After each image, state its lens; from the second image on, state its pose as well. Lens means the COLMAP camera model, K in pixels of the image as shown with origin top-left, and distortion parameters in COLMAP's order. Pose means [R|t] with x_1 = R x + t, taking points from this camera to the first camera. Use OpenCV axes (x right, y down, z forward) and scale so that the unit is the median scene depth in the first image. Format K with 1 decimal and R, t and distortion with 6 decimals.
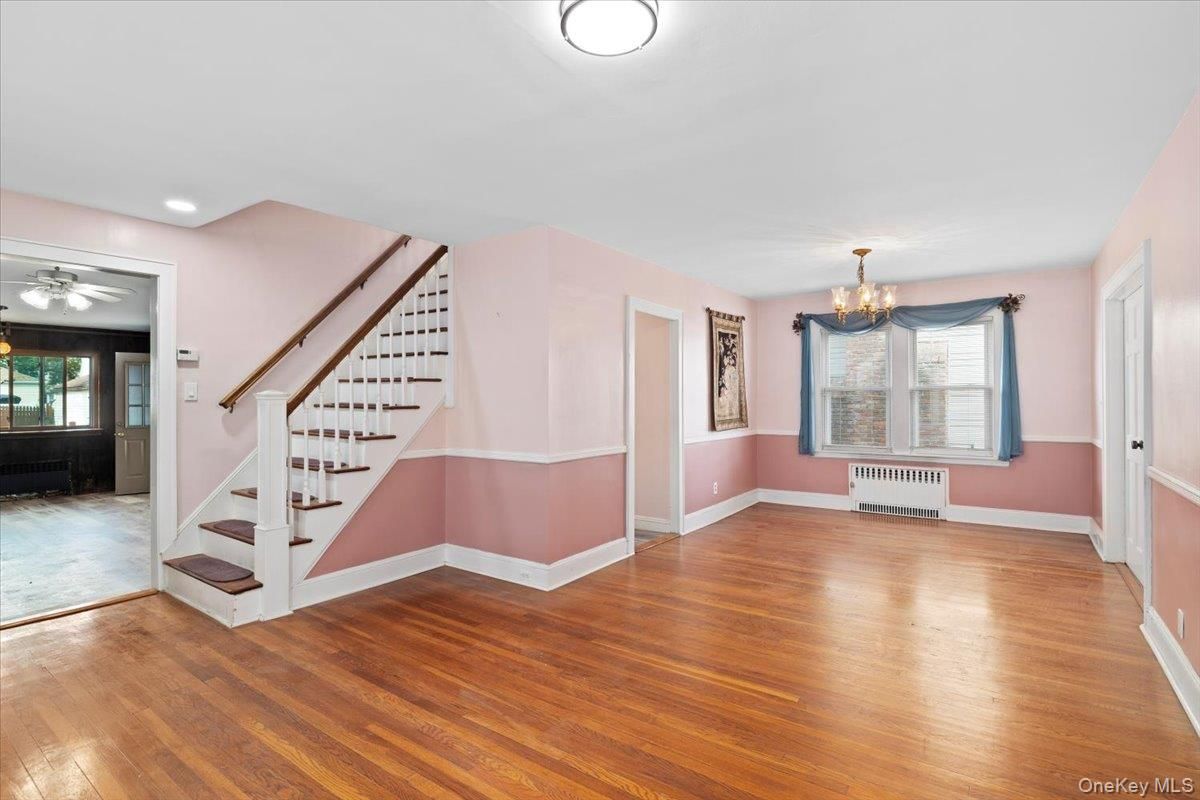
lens RADIAL K [[578.7, 0, 595.1], [0, 578.7, 401.4], [0, 0, 1]] dist [-0.003760, 0.000843]
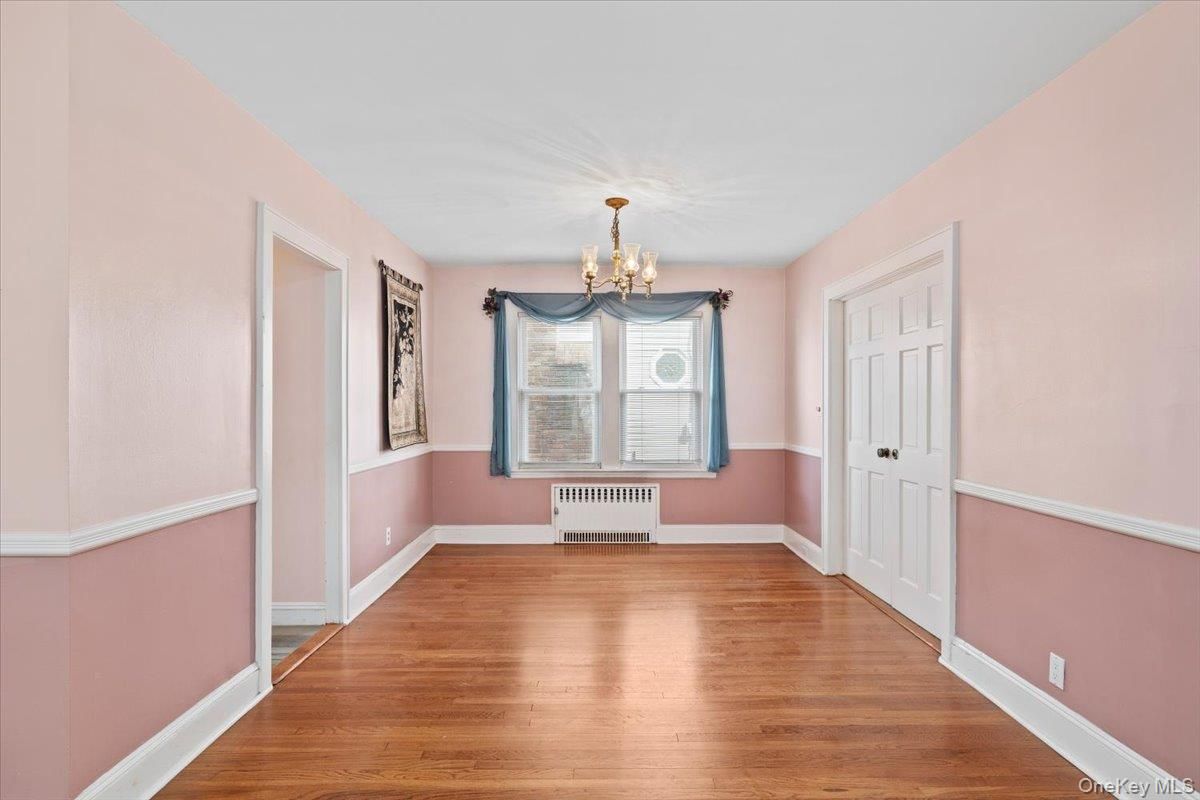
lens RADIAL K [[639.1, 0, 595.3], [0, 639.1, 407.3], [0, 0, 1]] dist [-0.003016, 0.003916]
pose [[0.810820, 0.002627, 0.585290, -0.028256], [-0.003281, 0.999995, 0.000057, 0.001630], [-0.585286, -0.001967, 0.810824, 0.272604]]
